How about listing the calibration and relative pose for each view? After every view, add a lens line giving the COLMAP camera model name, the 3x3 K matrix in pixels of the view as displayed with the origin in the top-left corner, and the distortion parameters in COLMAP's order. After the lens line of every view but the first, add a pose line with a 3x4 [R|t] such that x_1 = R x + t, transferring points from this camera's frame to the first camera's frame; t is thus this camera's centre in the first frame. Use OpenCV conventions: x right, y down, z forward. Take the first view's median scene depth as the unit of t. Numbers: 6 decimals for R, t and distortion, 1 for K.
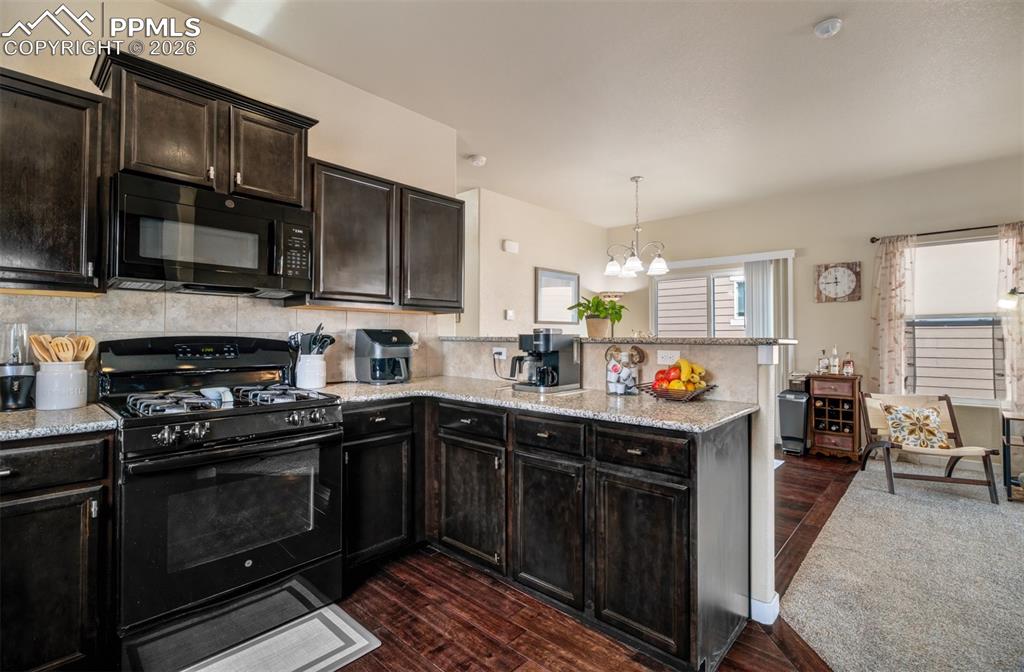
lens RADIAL K [[476.9, 0, 516.4], [0, 476.9, 327.0], [0, 0, 1]] dist [0.002041, -0.000431]
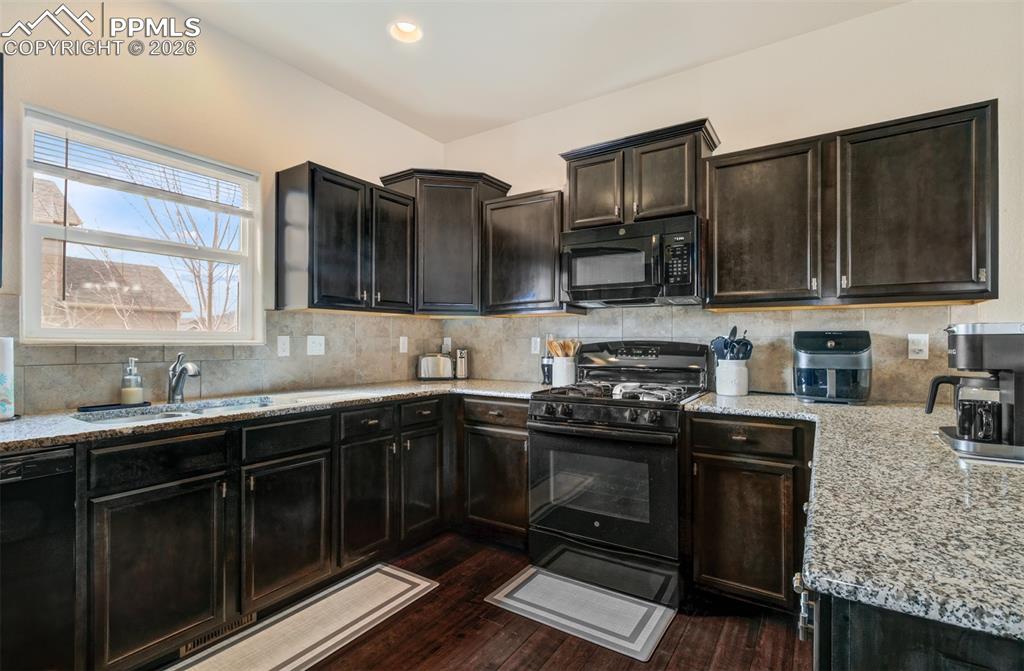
lens RADIAL K [[478.2, 0, 509.6], [0, 478.2, 335.9], [0, 0, 1]] dist [-0.000537, 0.001151]
pose [[0.150323, -0.012175, -0.988562, 0.486736], [0.018447, 0.999785, -0.009508, 0.012059], [0.988465, -0.016806, 0.150516, 0.459291]]
